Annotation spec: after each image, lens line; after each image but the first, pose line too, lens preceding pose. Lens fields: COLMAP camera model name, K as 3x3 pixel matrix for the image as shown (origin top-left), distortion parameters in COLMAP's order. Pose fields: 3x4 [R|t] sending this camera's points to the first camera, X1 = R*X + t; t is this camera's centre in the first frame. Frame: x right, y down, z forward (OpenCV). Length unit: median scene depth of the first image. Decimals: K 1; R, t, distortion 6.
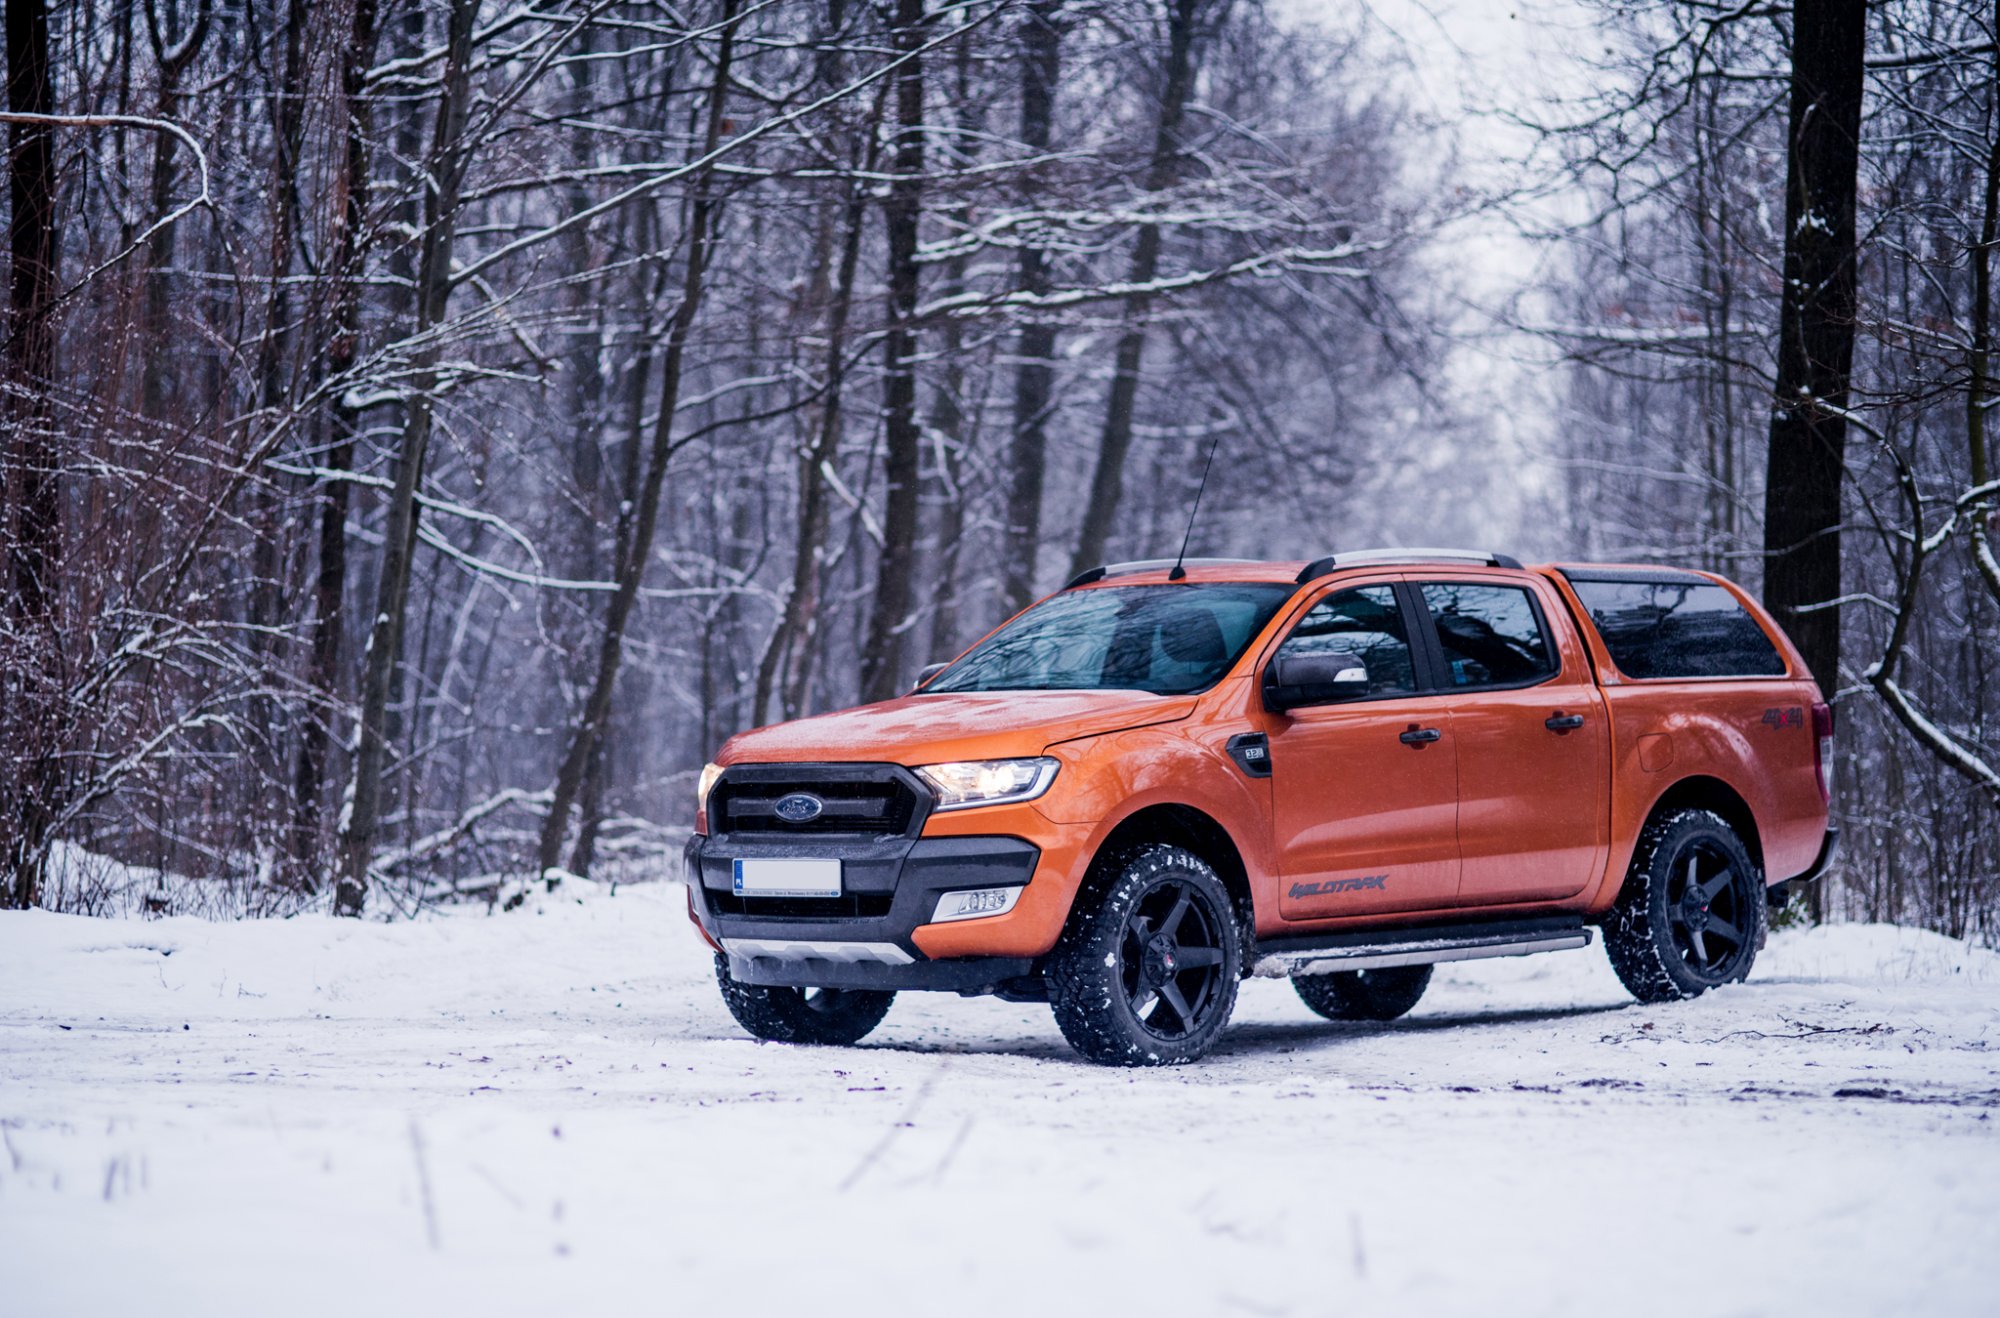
lens RADIAL K [[4745.1, 0, 1000.0], [0, 4745.1, 659.0], [0, 0, 1]] dist [-0.028954, -0.714073]
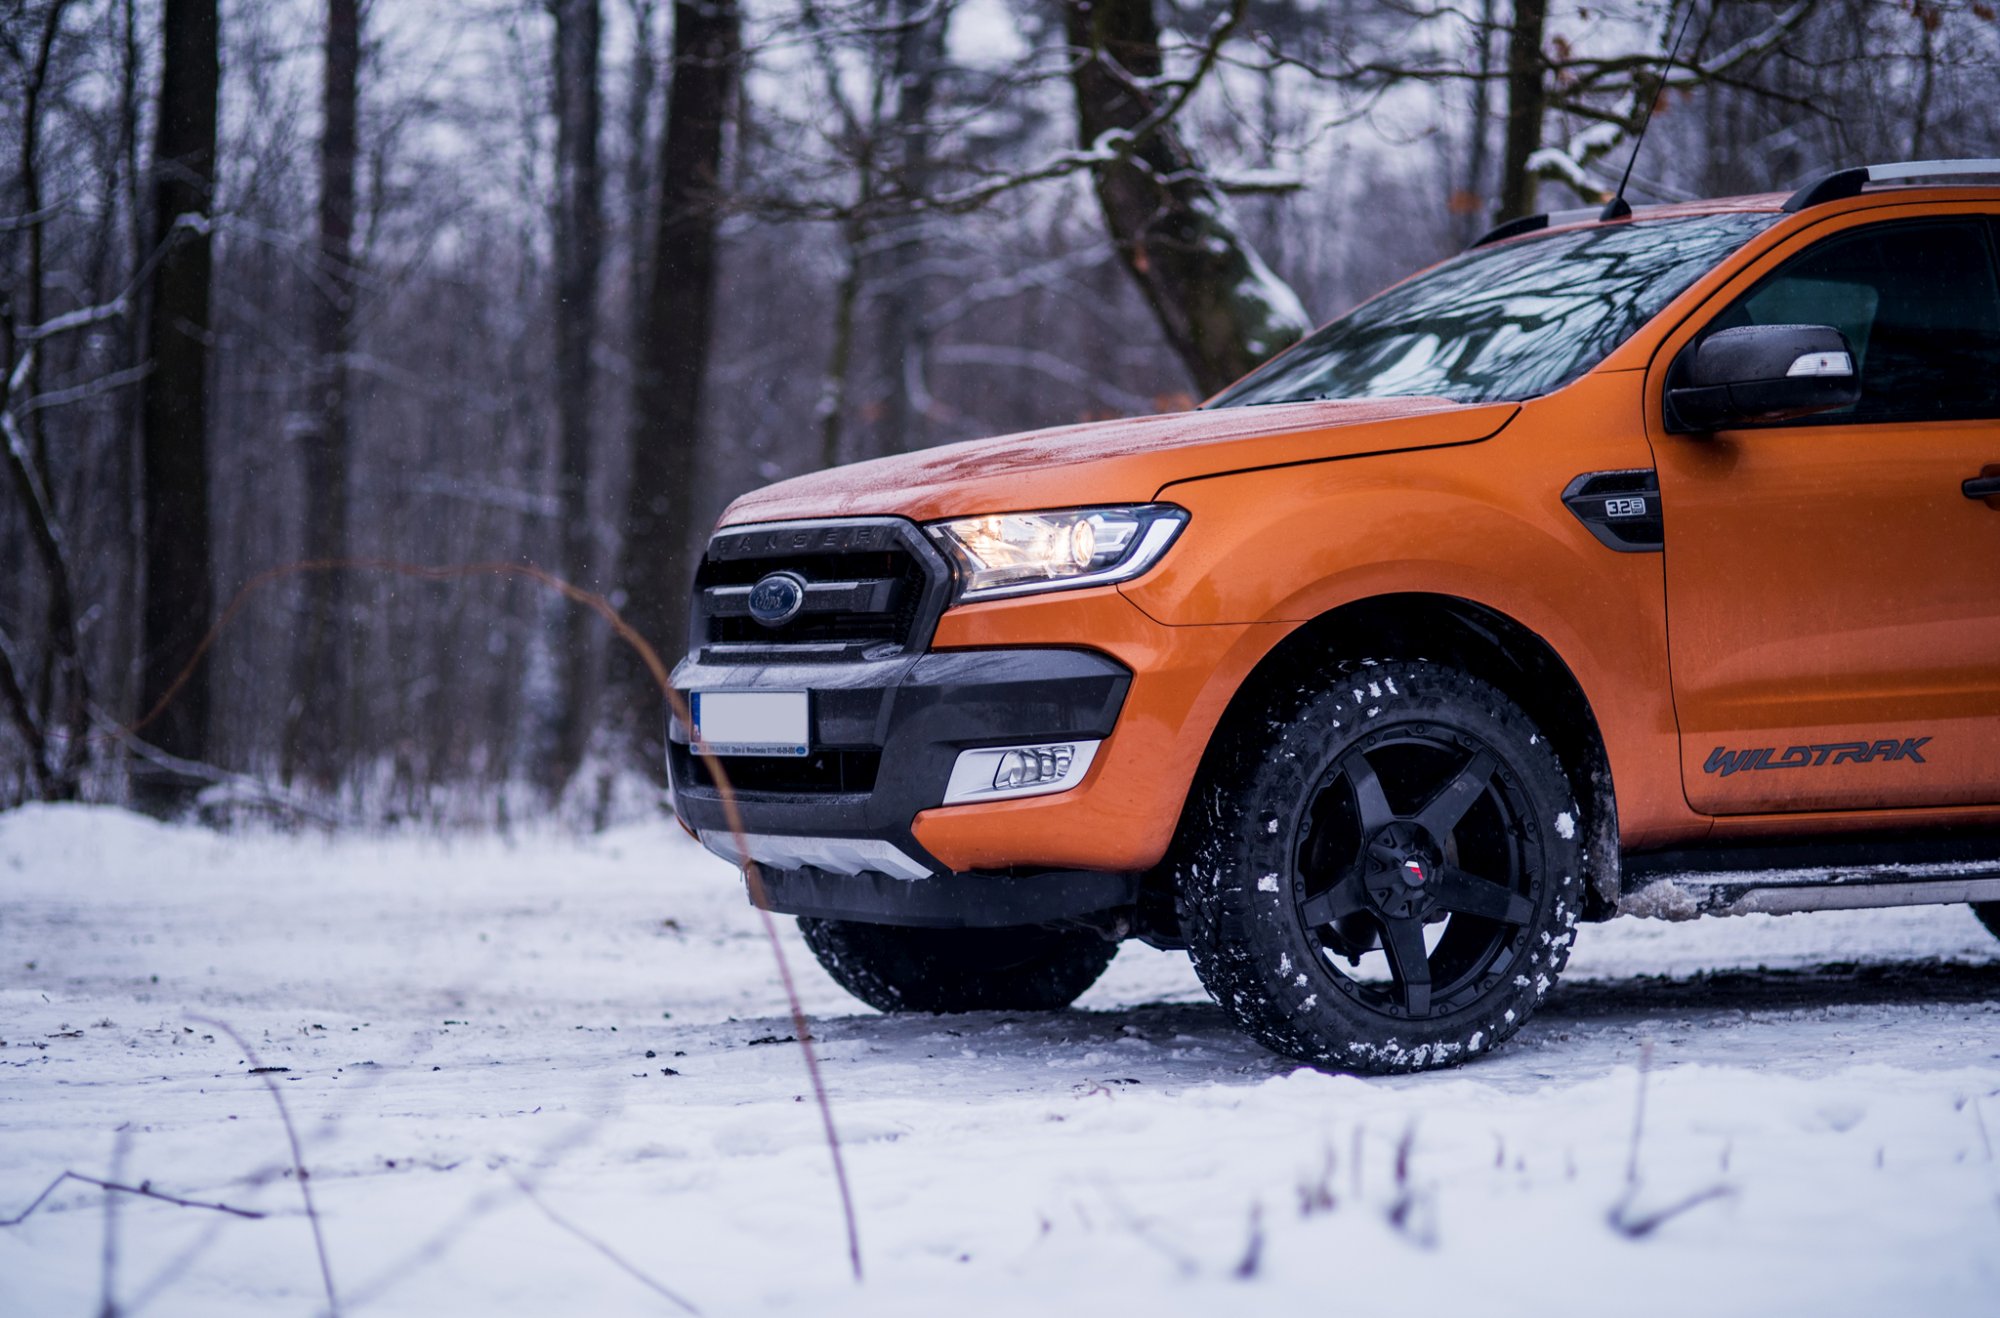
lens RADIAL K [[4745.1, 0, 1000.0], [0, 4745.1, 659.0], [0, 0, 1]] dist [-0.028954, -0.714073]
pose [[0.944639, 0.004492, -0.328081, 0.169671], [0.000366, 0.999891, 0.014743, 0.030242], [0.328111, -0.014047, 0.944535, 0.476618]]
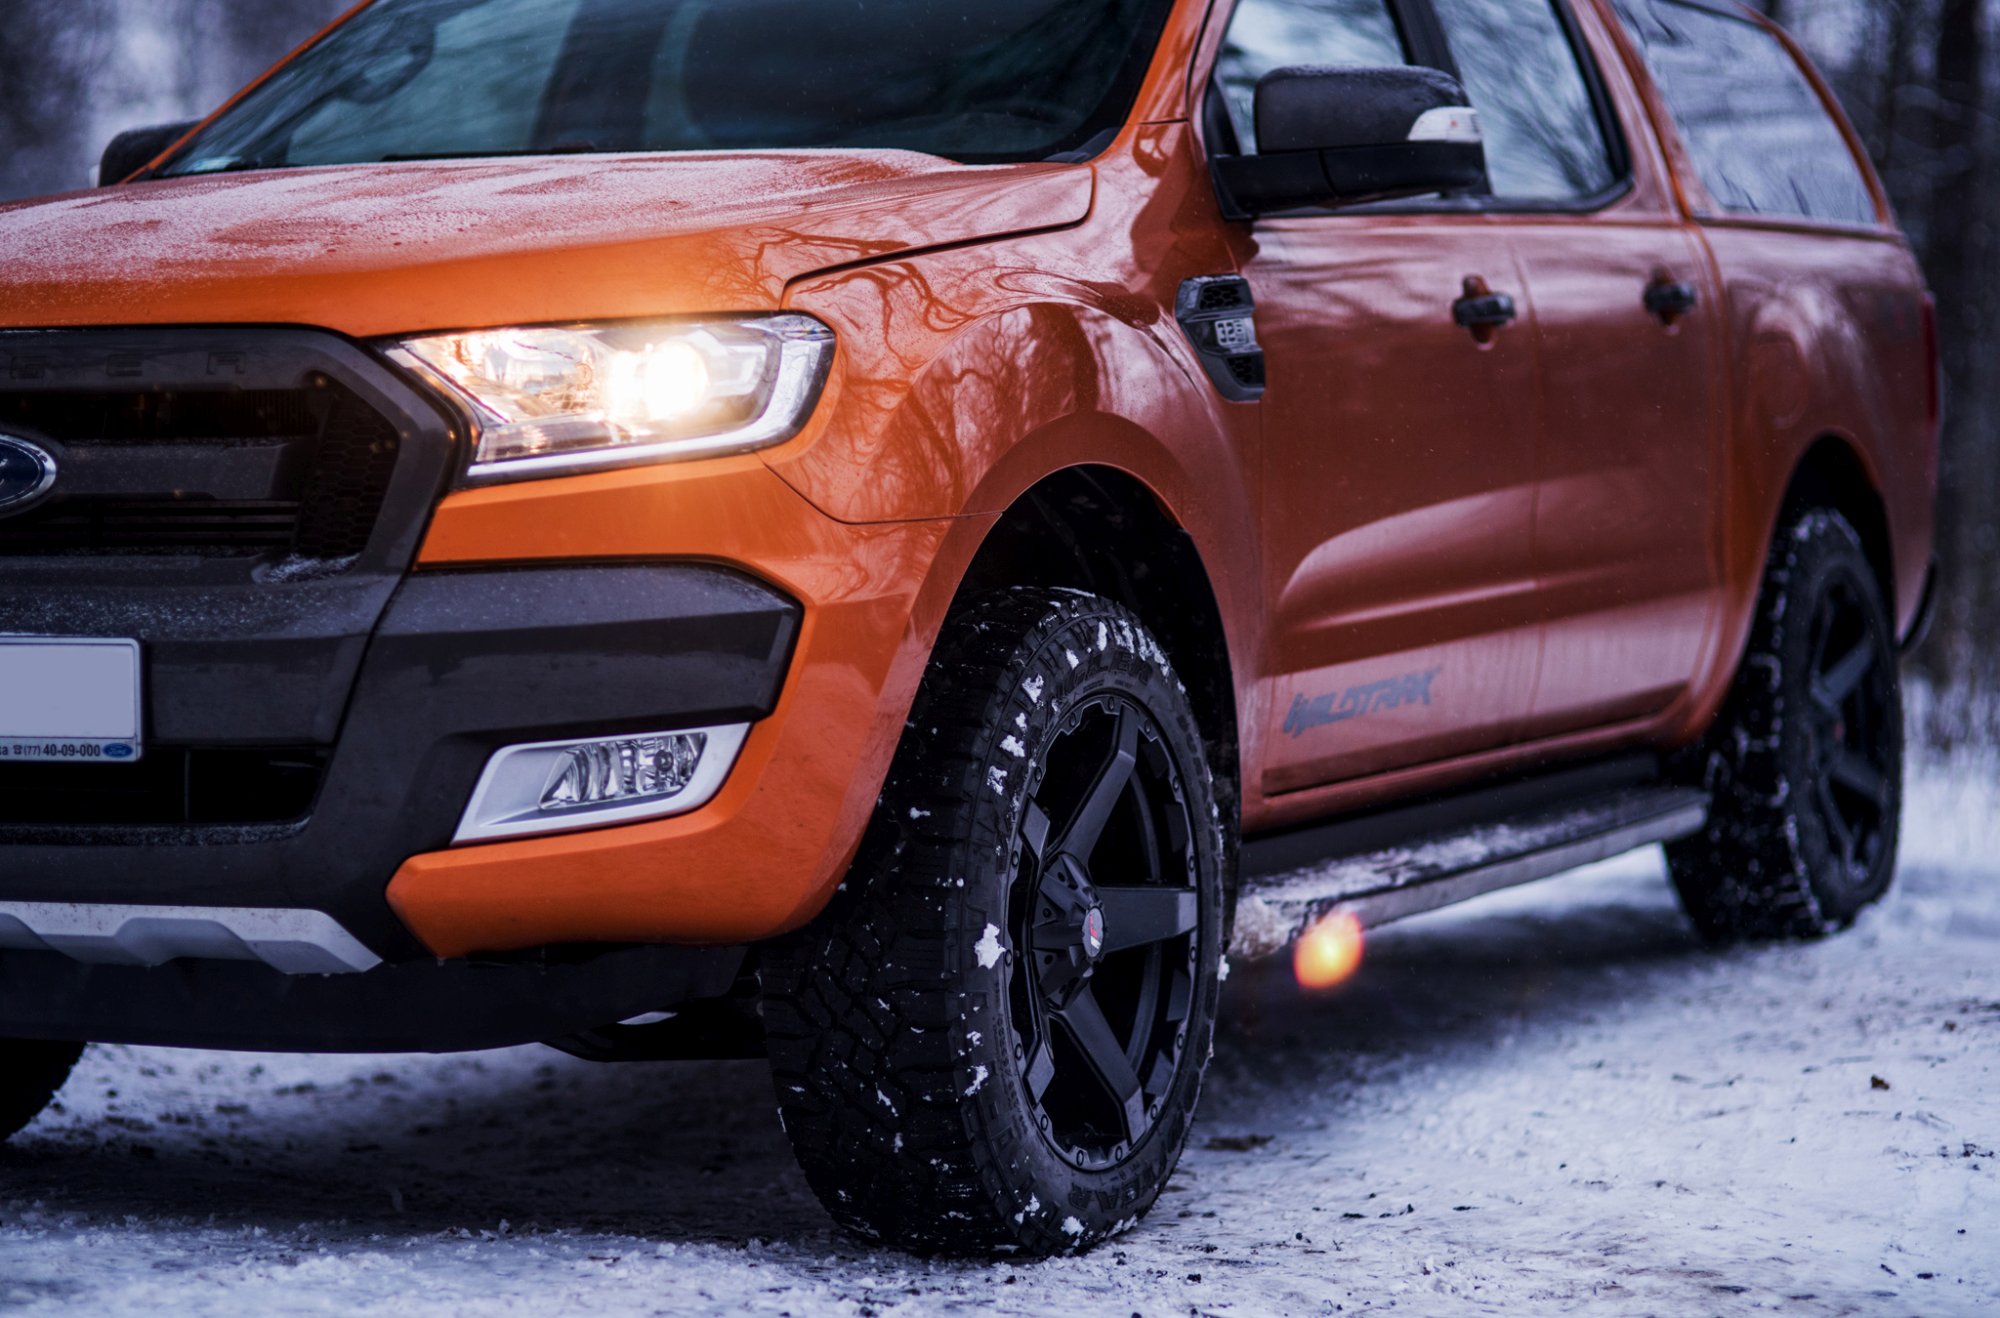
lens RADIAL K [[4745.1, 0, 1000.0], [0, 4745.1, 659.0], [0, 0, 1]] dist [-0.028954, -0.714073]
pose [[0.953230, -0.007114, 0.302162, -0.072688], [-0.008810, 0.998644, 0.051307, 0.027132], [-0.302118, -0.051569, 0.951875, 0.687236]]
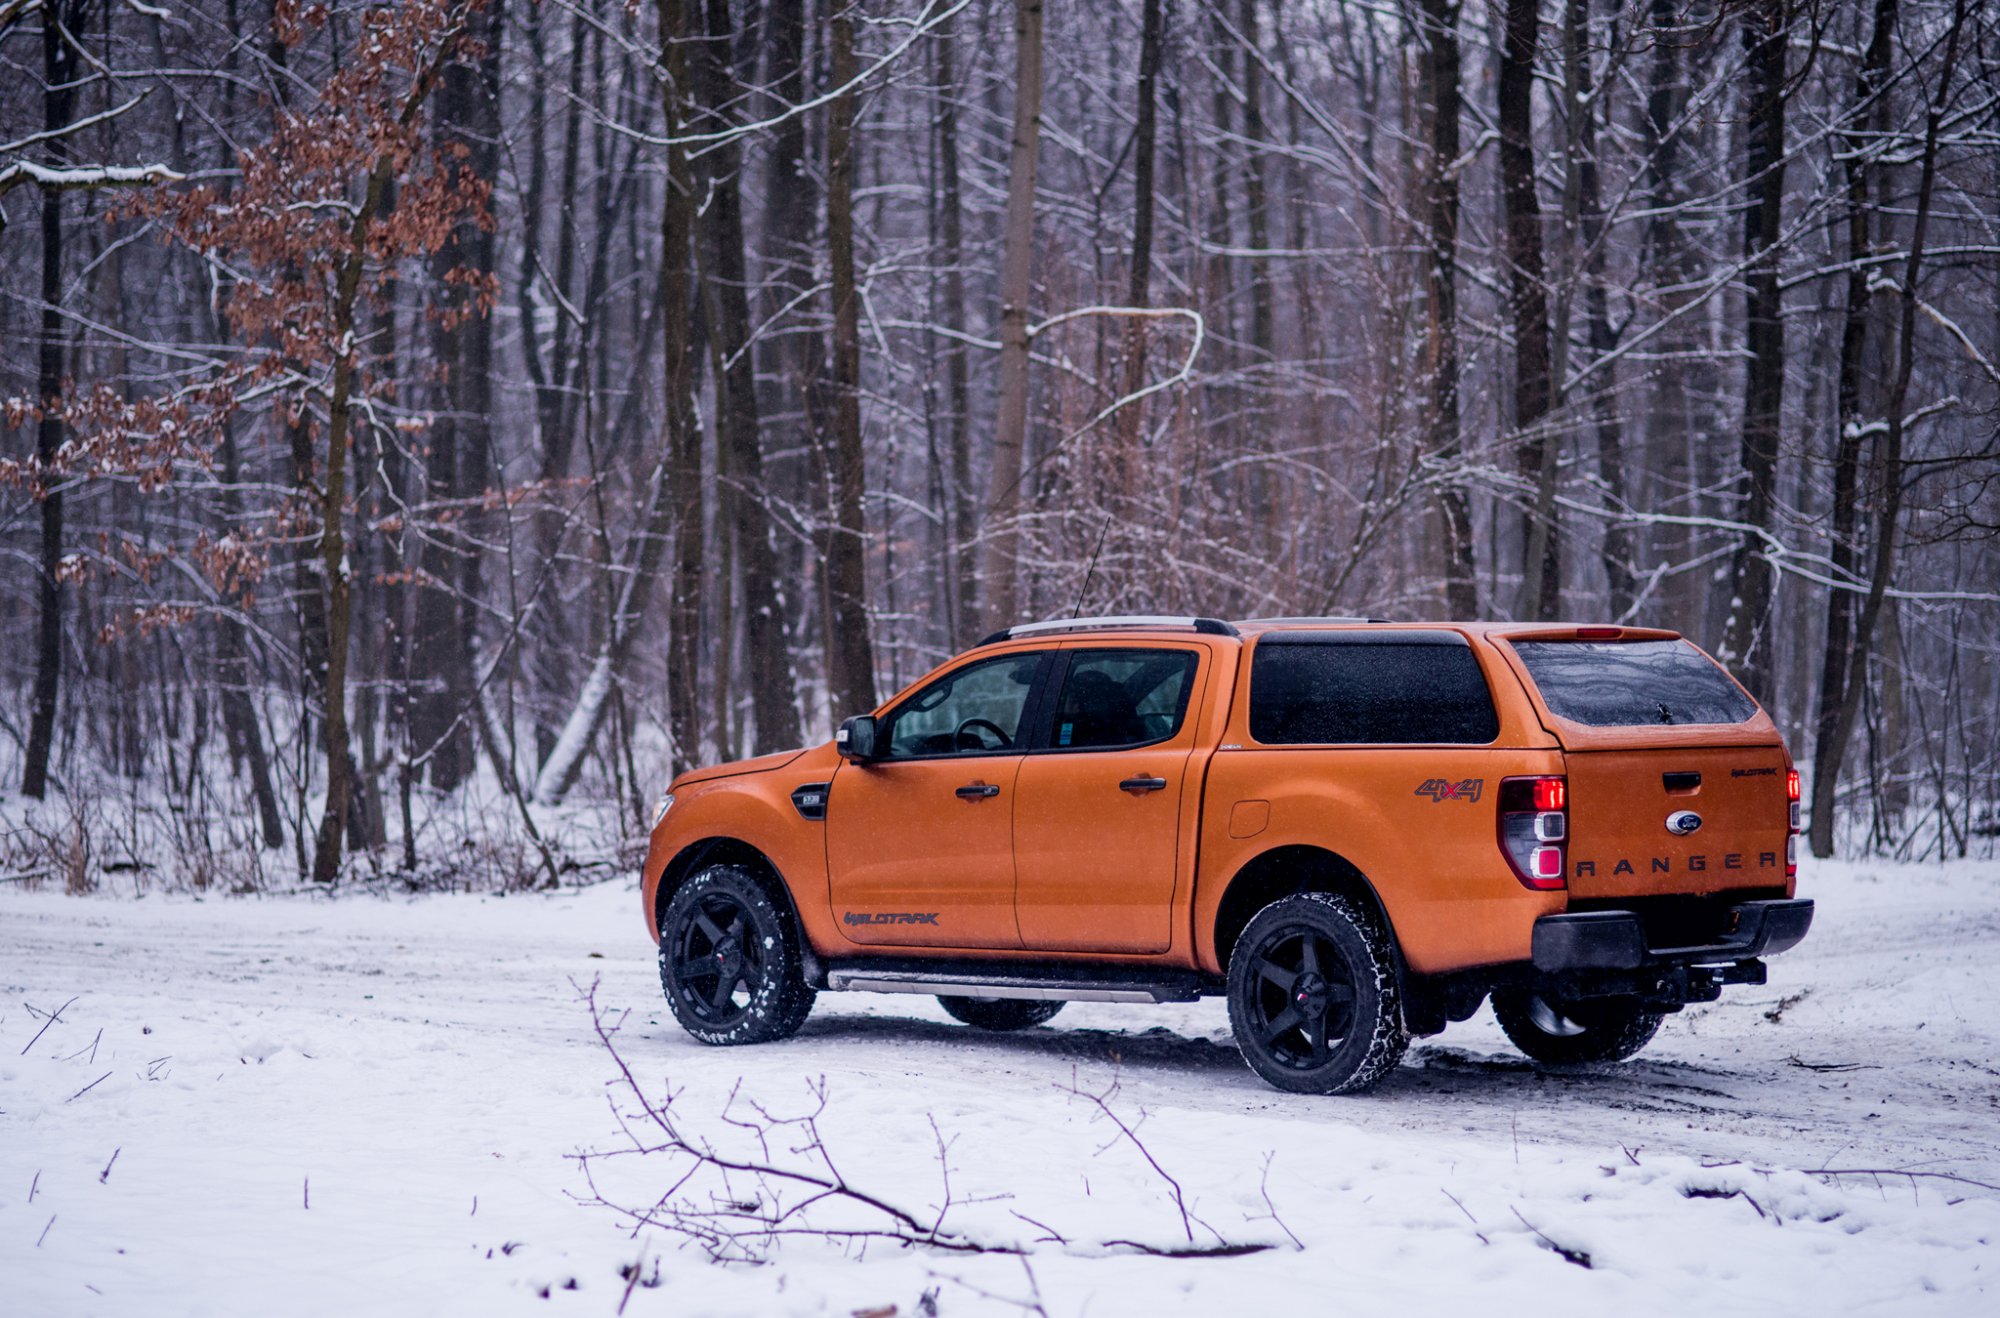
lens RADIAL K [[4745.1, 0, 1000.0], [0, 4745.1, 659.0], [0, 0, 1]] dist [-0.028954, -0.714073]
pose [[-0.024490, -0.002022, -0.999698, 1.281745], [0.006995, 0.999973, -0.002194, -0.012884], [0.999676, -0.007046, -0.024475, 1.109830]]
